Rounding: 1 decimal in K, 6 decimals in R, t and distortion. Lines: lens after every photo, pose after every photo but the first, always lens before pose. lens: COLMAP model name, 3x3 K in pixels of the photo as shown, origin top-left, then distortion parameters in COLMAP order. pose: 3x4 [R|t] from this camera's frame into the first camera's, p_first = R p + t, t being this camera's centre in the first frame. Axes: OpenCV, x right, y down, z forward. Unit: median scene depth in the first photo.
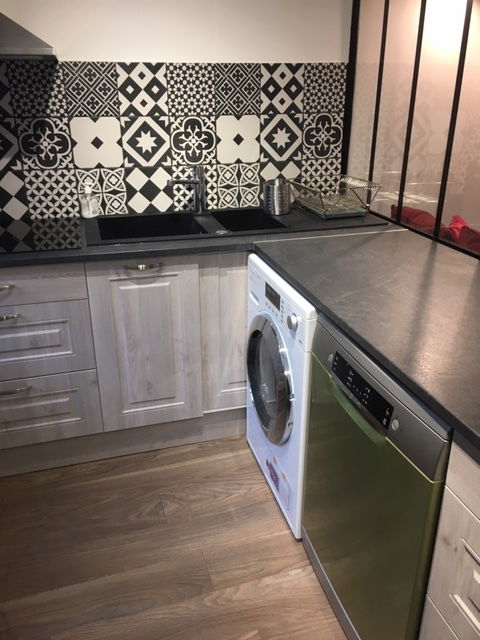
lens RADIAL K [[564.6, 0, 241.1], [0, 564.6, 321.8], [0, 0, 1]] dist [0.075207, -0.041880]
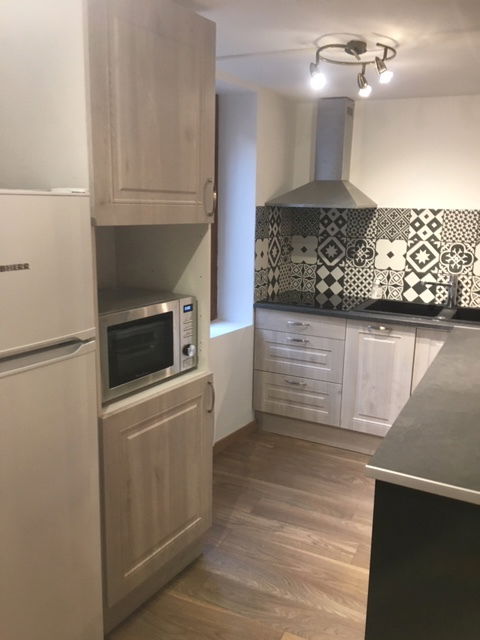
lens RADIAL K [[619.8, 0, 240.5], [0, 619.8, 324.0], [0, 0, 1]] dist [0.147252, 0.000000]
pose [[0.725646, 0.163535, -0.668352, 0.646094], [-0.285926, 0.955175, -0.076721, 0.126366], [0.625847, 0.246771, 0.739878, -0.511863]]
